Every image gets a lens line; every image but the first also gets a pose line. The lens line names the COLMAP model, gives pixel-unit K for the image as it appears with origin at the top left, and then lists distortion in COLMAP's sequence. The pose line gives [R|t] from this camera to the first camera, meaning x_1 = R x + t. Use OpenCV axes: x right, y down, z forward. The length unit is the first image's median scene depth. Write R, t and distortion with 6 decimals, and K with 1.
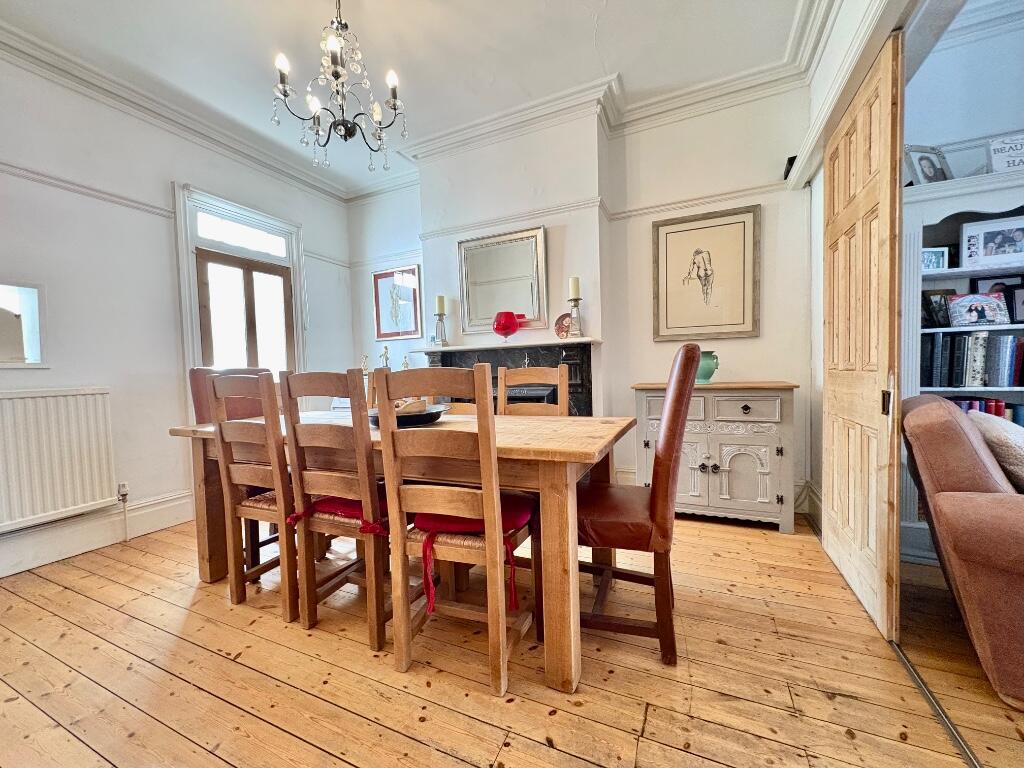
lens RADIAL K [[408.1, 0, 510.4], [0, 408.1, 384.0], [0, 0, 1]] dist [0.000895, 0.000235]
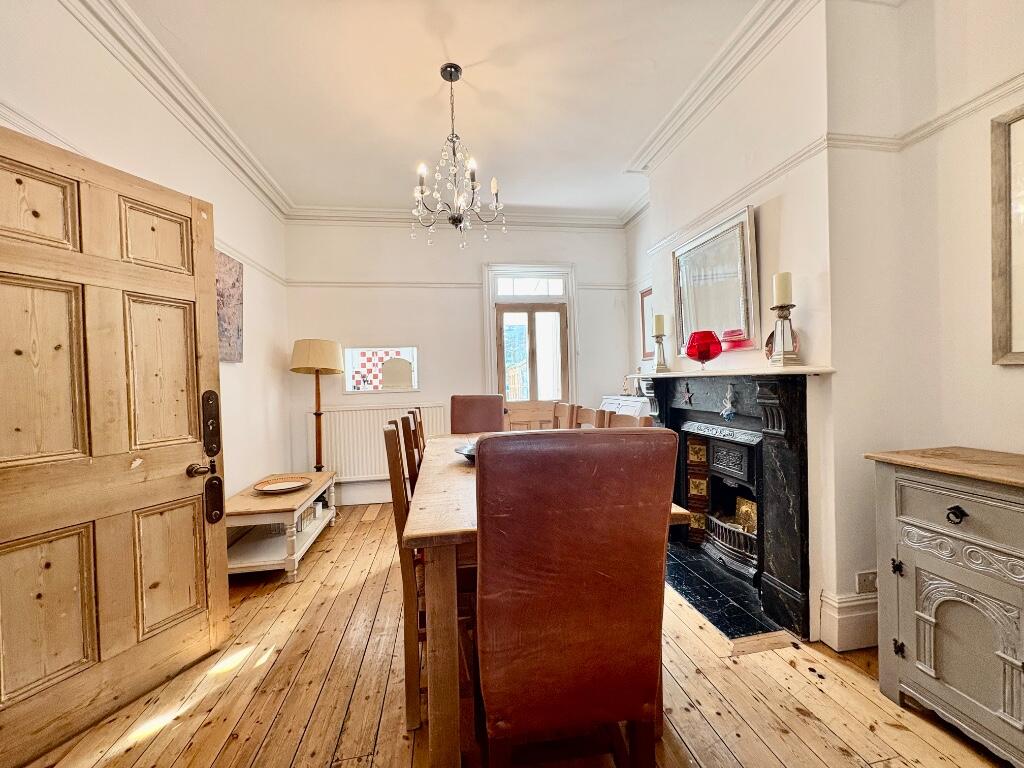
lens RADIAL K [[408.1, 0, 510.2], [0, 408.1, 386.9], [0, 0, 1]] dist [0.000895, 0.000235]
pose [[0.559412, 0.029938, -0.828349, 0.418720], [-0.019723, 0.999545, 0.022806, -0.077675], [0.828655, 0.003580, 0.559749, 0.243992]]
